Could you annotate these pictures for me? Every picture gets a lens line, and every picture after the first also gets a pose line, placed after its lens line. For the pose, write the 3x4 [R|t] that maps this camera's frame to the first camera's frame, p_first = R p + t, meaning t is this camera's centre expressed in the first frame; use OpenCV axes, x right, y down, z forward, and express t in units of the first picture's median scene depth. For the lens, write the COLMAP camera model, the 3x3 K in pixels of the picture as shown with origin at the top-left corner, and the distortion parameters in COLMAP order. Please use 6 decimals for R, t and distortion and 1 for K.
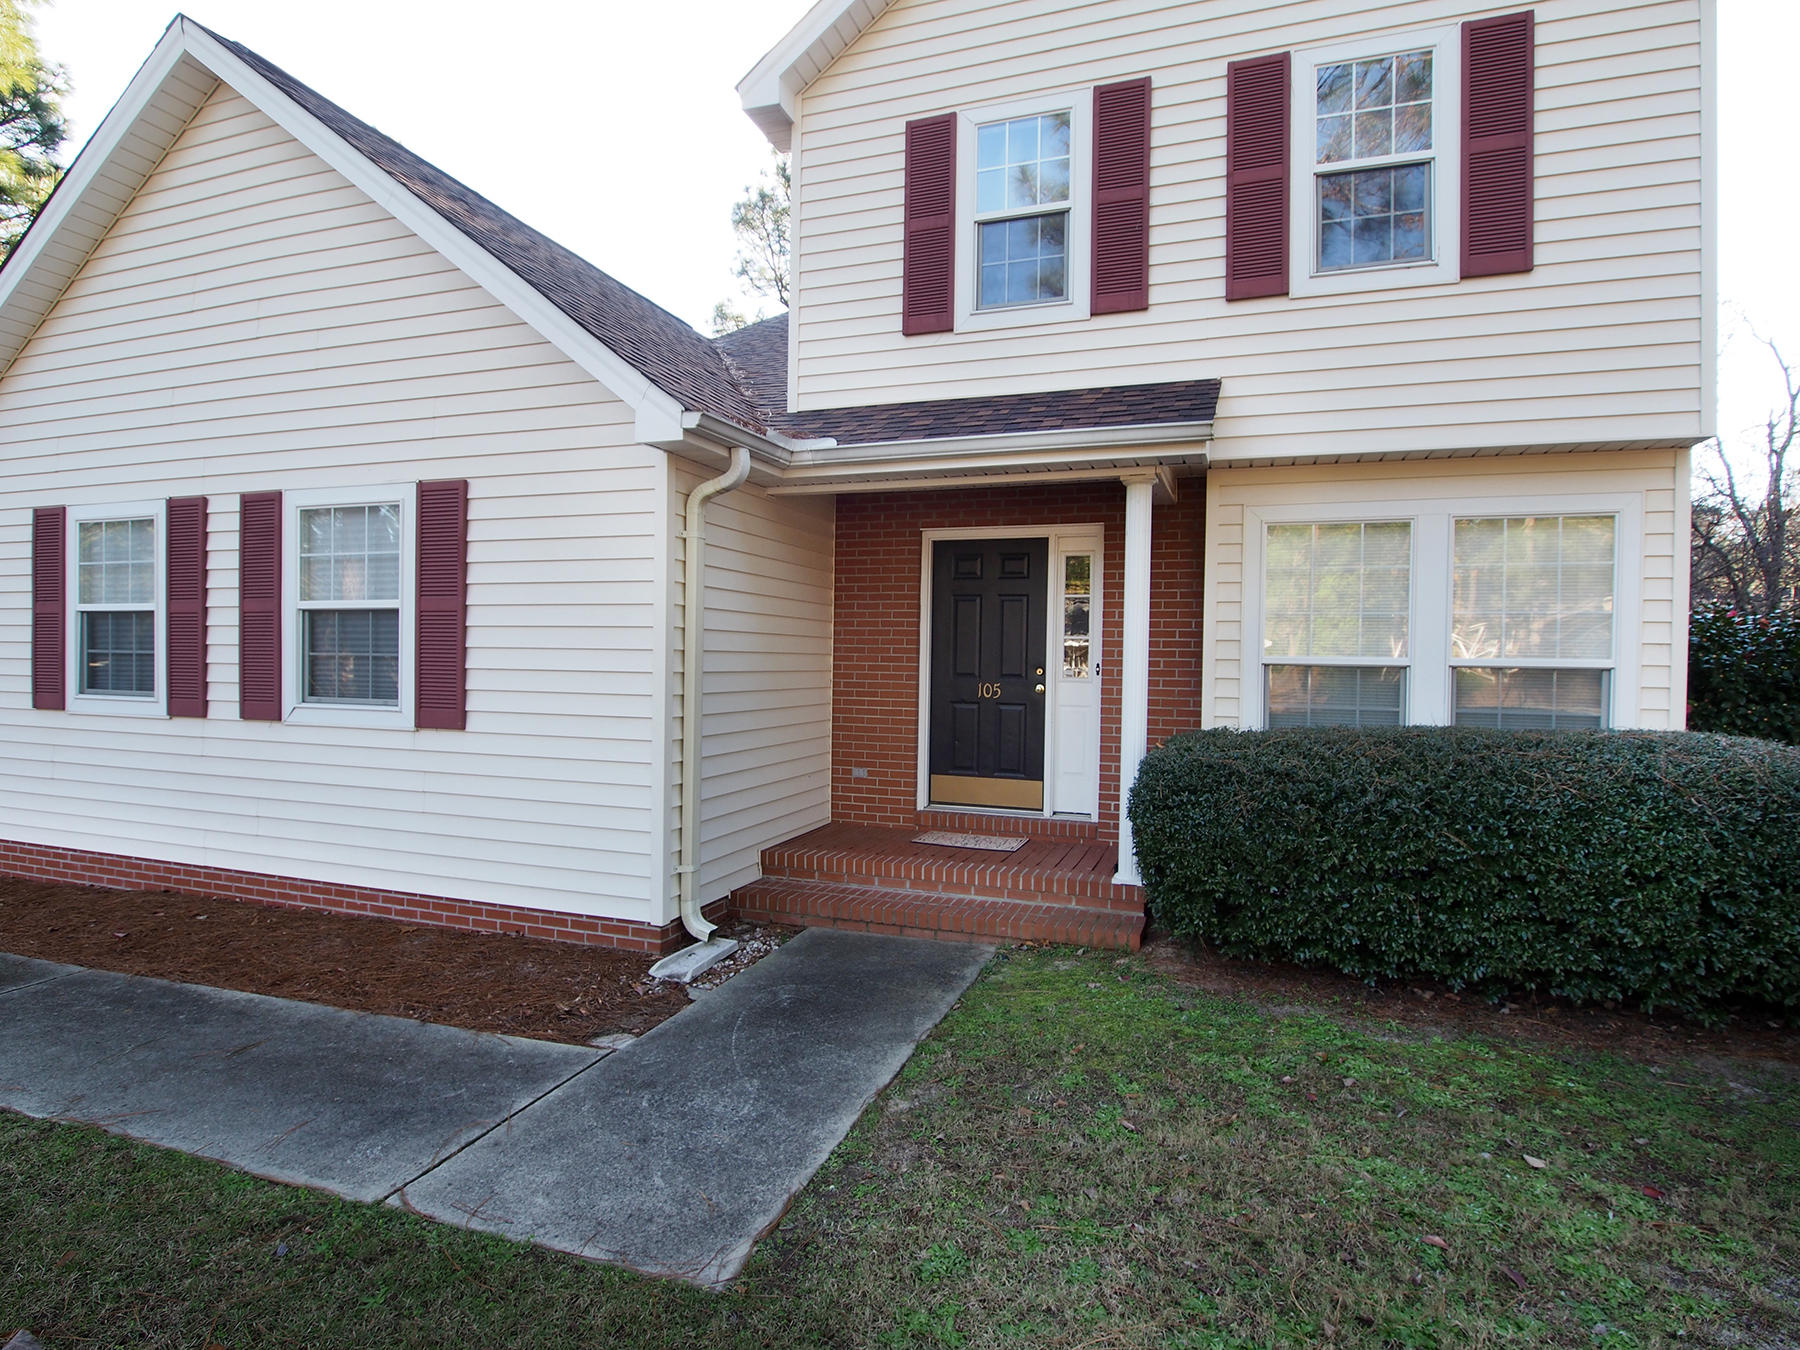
lens RADIAL K [[960.4, 0, 898.3], [0, 960.4, 670.2], [0, 0, 1]] dist [-0.010729, -0.003567]
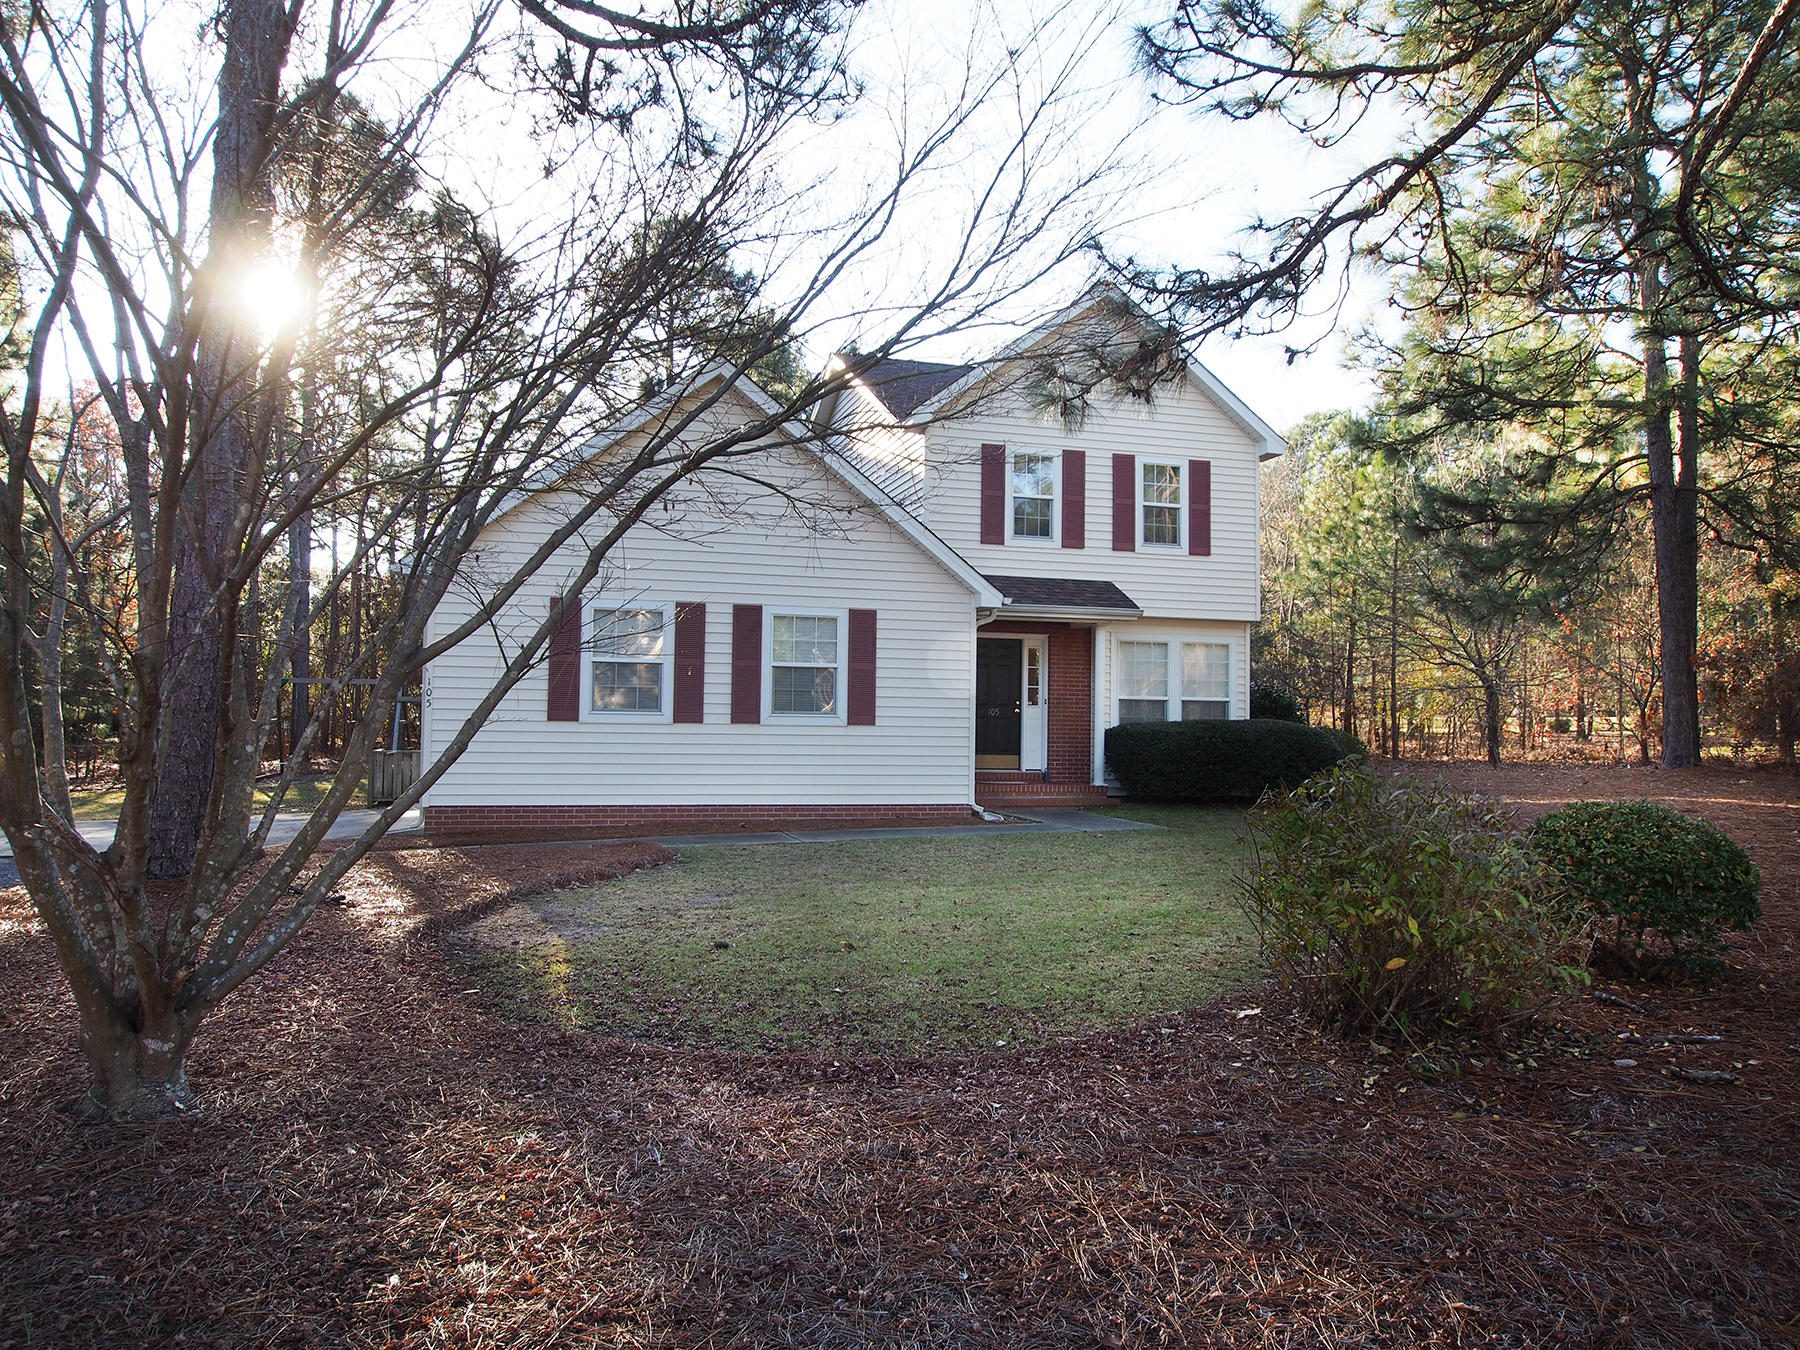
lens RADIAL K [[1261.7, 0, 901.6], [0, 1261.7, 673.7], [0, 0, 1]] dist [-0.002946, -0.000126]
pose [[0.813935, 0.020733, 0.580585, -1.914095], [0.007104, 0.998933, -0.045631, 0.071437], [-0.580912, 0.041265, 0.812920, -1.260336]]
